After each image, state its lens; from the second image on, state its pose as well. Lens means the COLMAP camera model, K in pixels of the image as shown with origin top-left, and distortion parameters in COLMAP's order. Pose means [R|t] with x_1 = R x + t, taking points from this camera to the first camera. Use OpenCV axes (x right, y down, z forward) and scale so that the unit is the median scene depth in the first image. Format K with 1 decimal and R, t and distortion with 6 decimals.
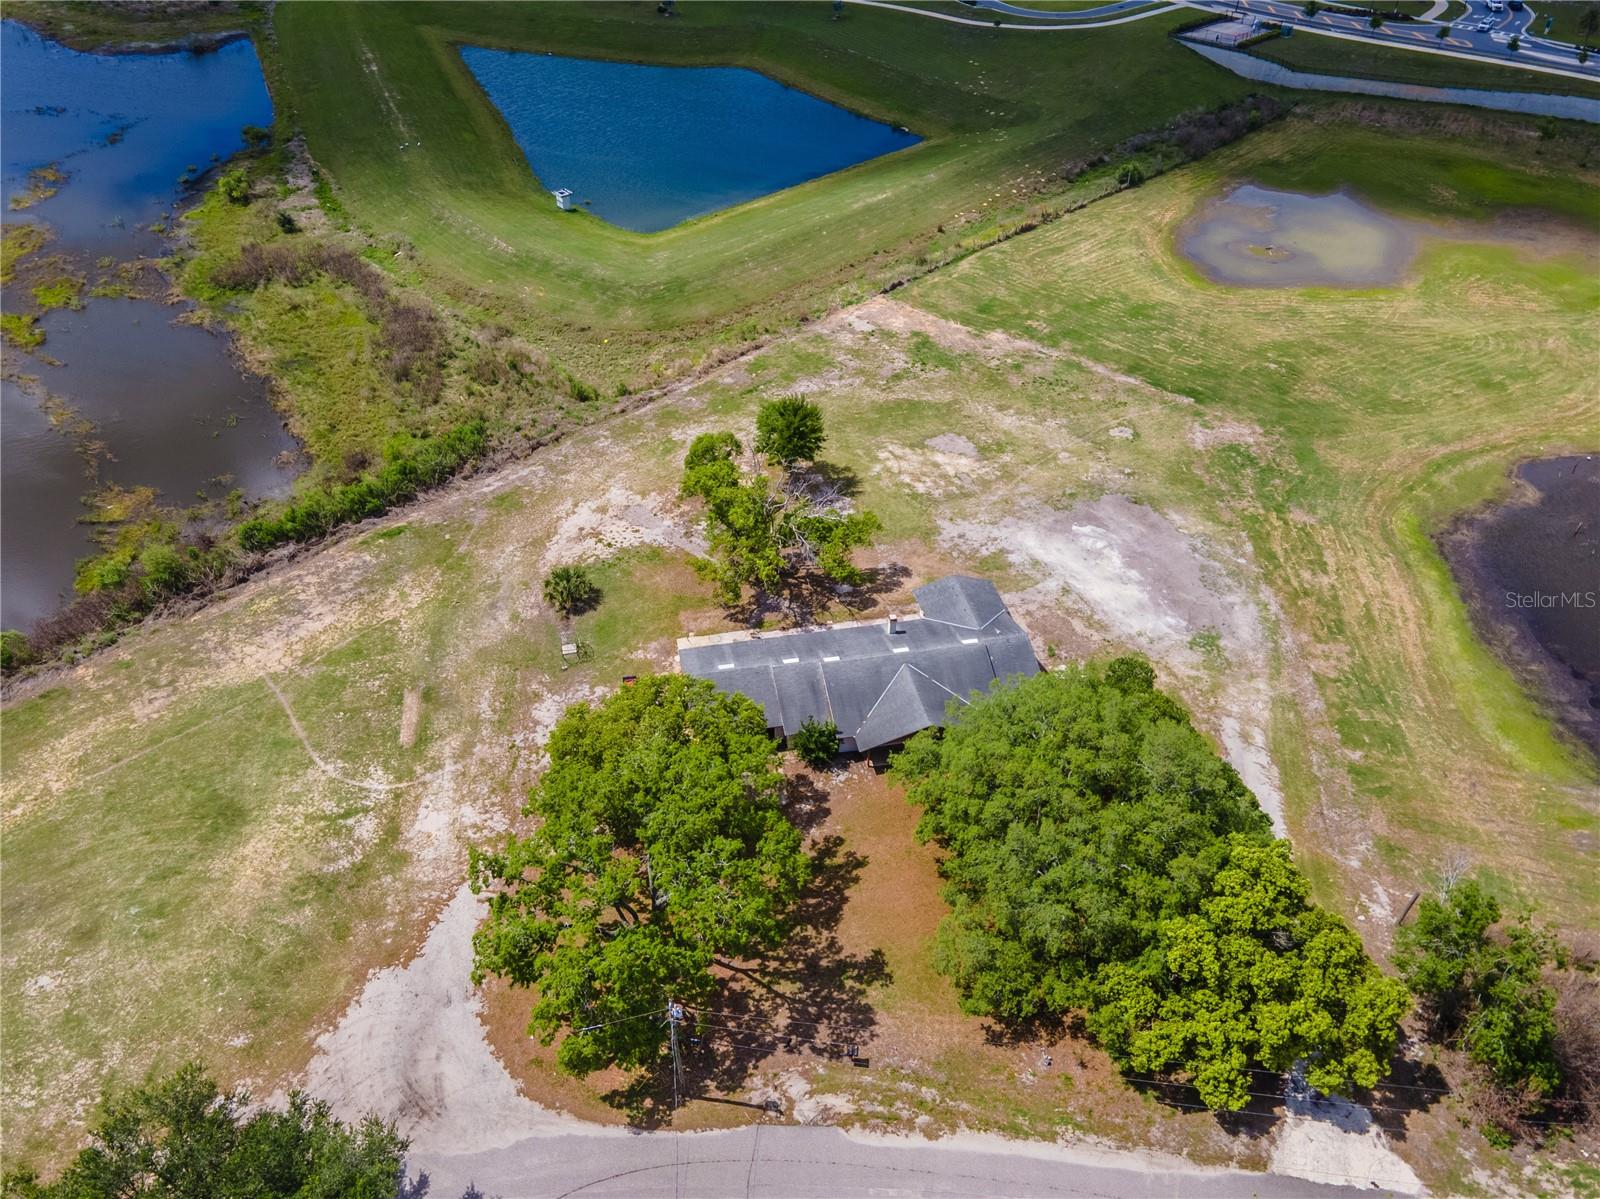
lens RADIAL K [[1166.2, 0, 793.5], [0, 1166.2, 596.4], [0, 0, 1]] dist [0.020616, 0.049019]
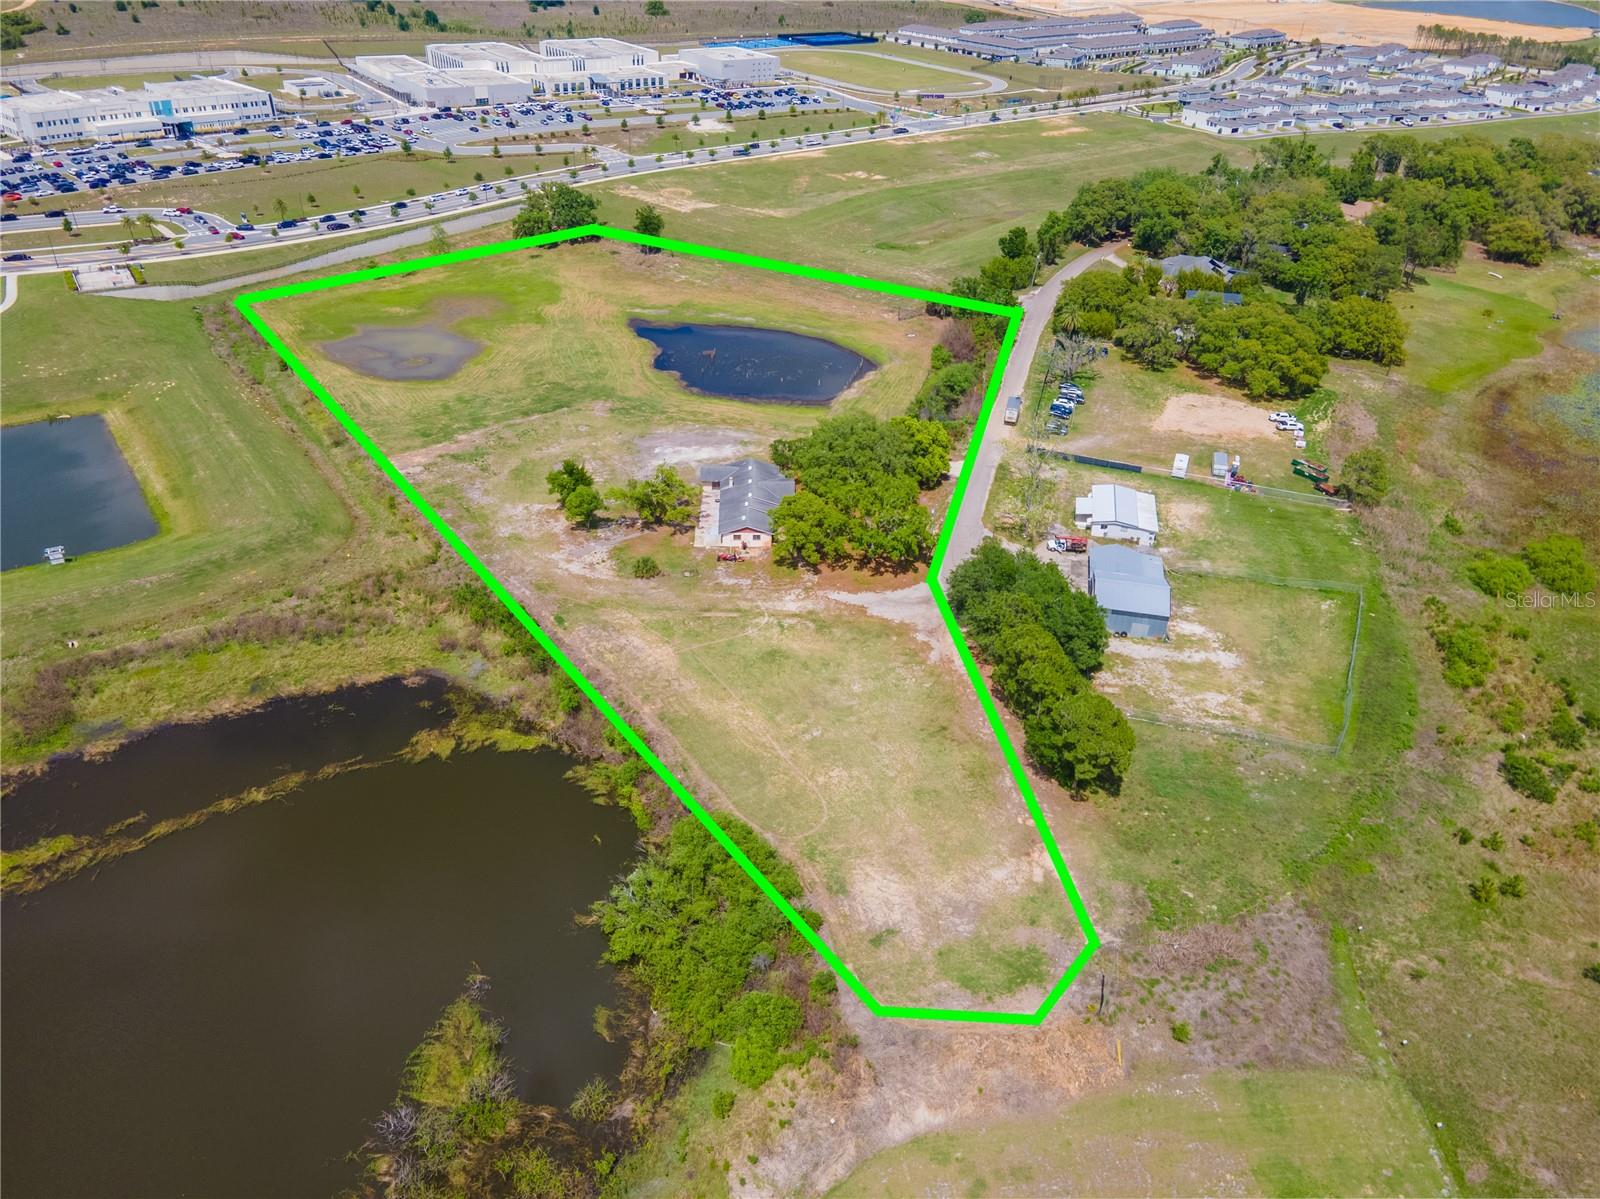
lens RADIAL K [[1166.2, 0, 793.5], [0, 1166.2, 596.4], [0, 0, 1]] dist [0.020616, 0.049019]
pose [[0.163513, -0.517868, 0.839688, -1.724044], [0.604358, 0.725318, 0.329645, -0.439415], [-0.779753, 0.453571, 0.431577, 0.023679]]
